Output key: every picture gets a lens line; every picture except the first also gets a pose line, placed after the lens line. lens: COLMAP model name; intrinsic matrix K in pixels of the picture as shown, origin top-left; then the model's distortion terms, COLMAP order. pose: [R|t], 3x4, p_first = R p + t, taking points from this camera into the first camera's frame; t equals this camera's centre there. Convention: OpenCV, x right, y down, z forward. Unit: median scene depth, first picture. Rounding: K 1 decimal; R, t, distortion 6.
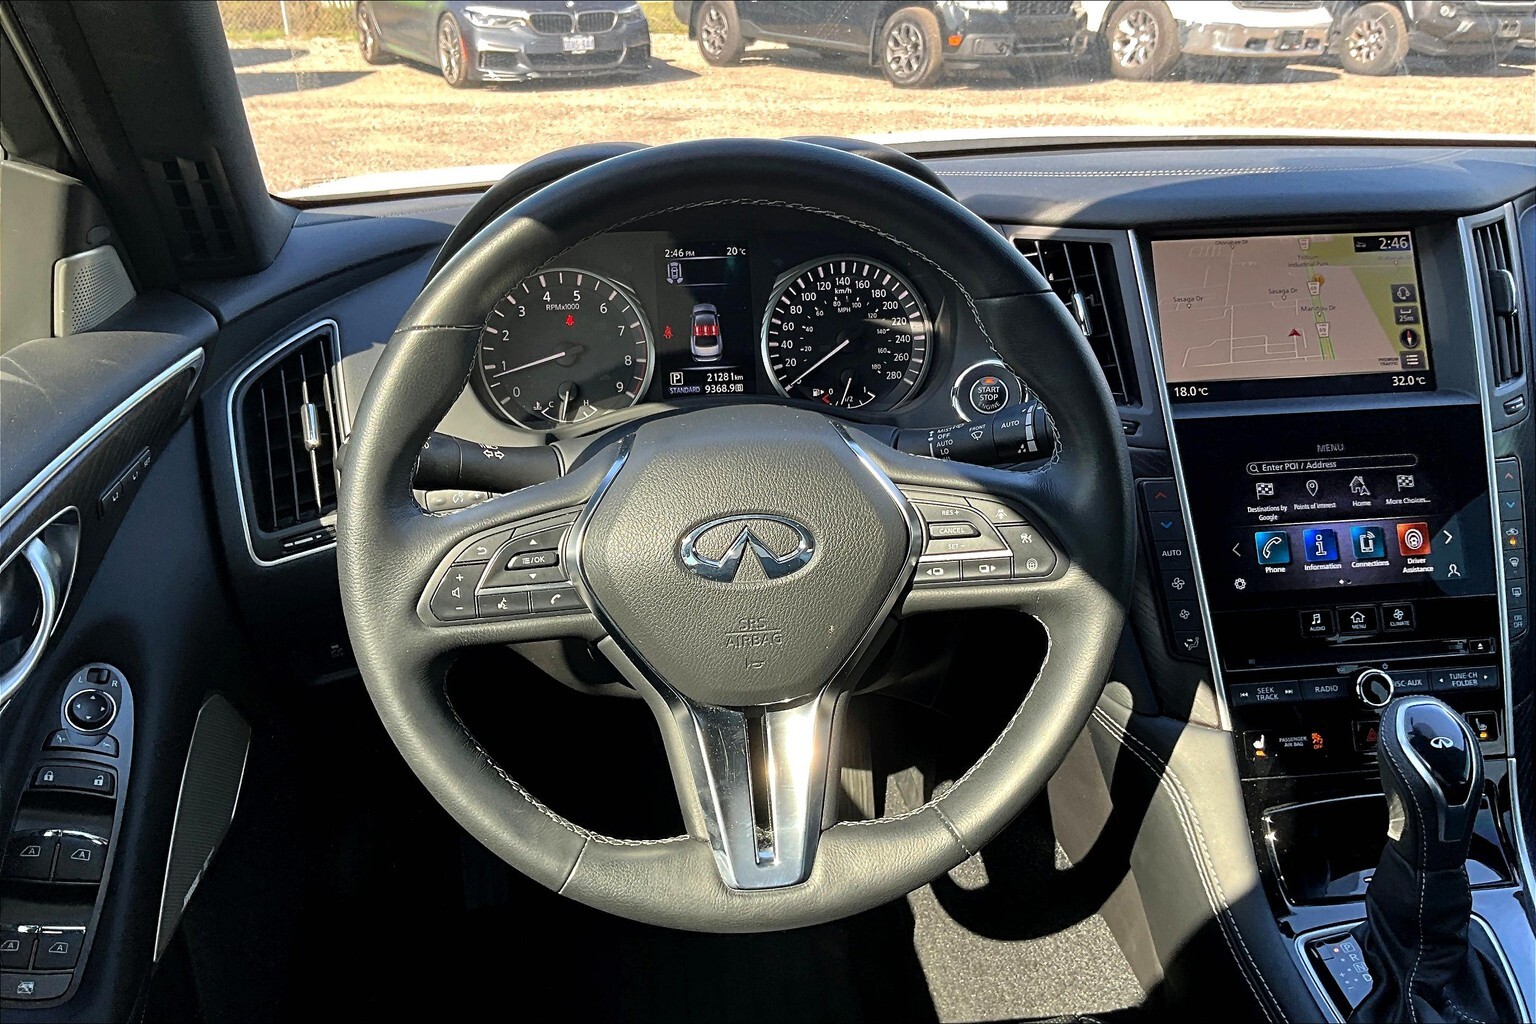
lens RADIAL K [[1232.7, 0, 767.5], [0, 1232.7, 464.8], [0, 0, 1]] dist [-0.123260, -0.003962]
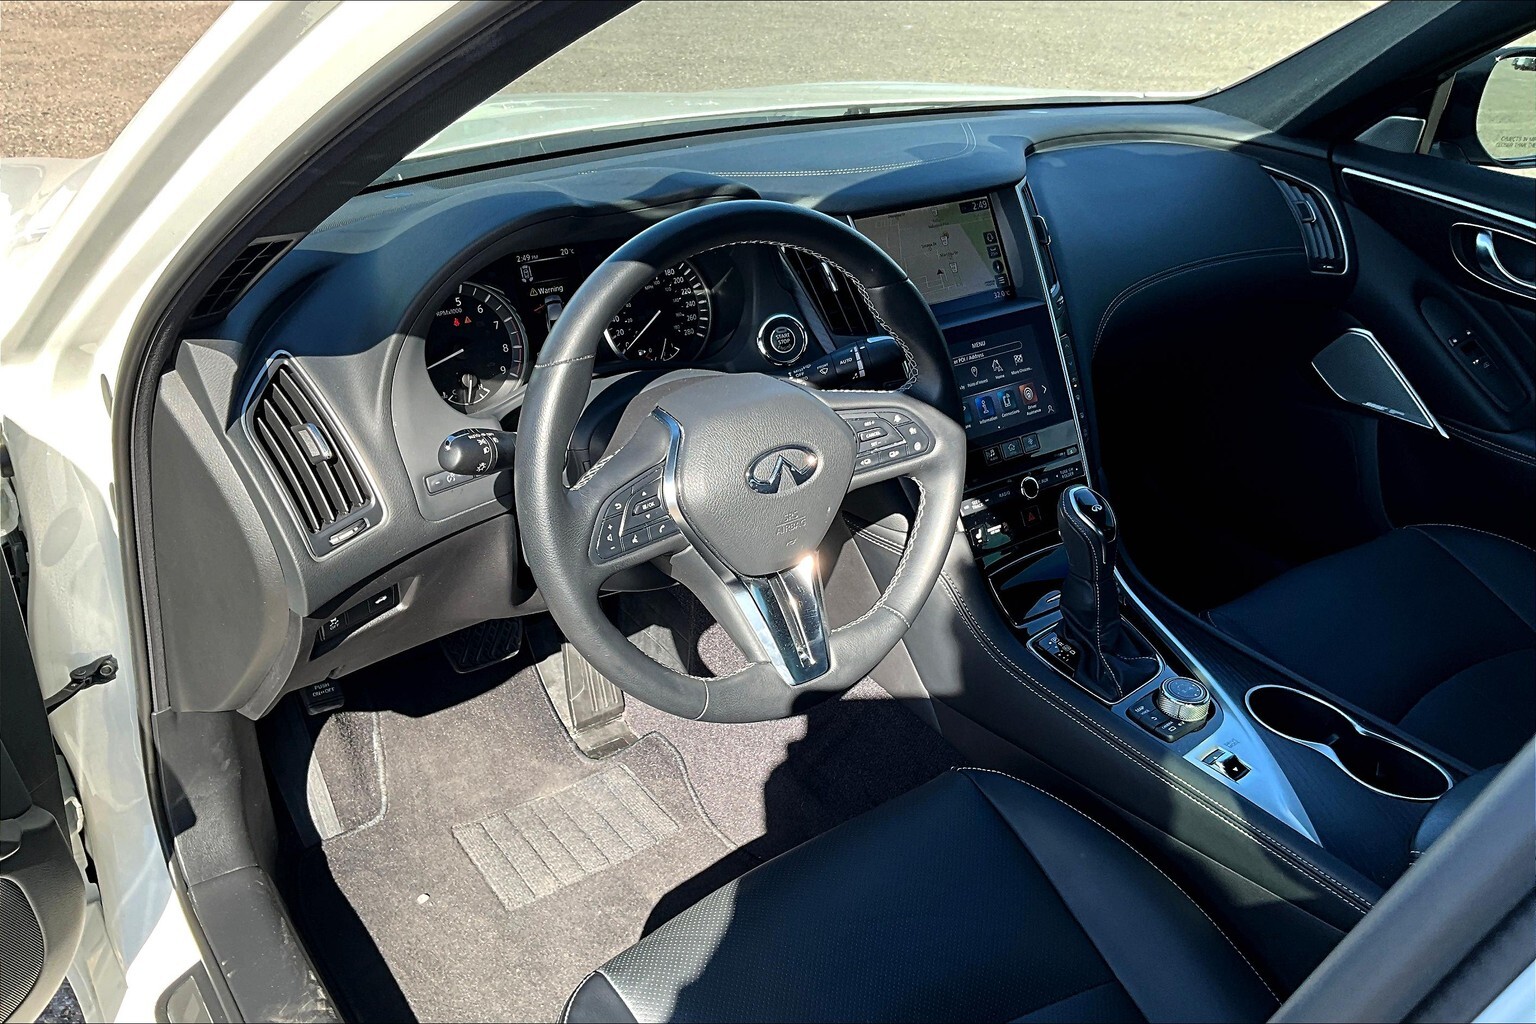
lens RADIAL K [[1257.0, 0, 768.0], [0, 1257.0, 512.0], [0, 0, 1]] dist [-0.161017, -0.000216]
pose [[0.831665, -0.203458, 0.516661, -0.645588], [0.134321, 0.976535, 0.168339, -0.110828], [-0.538787, -0.070603, 0.839478, -0.244268]]
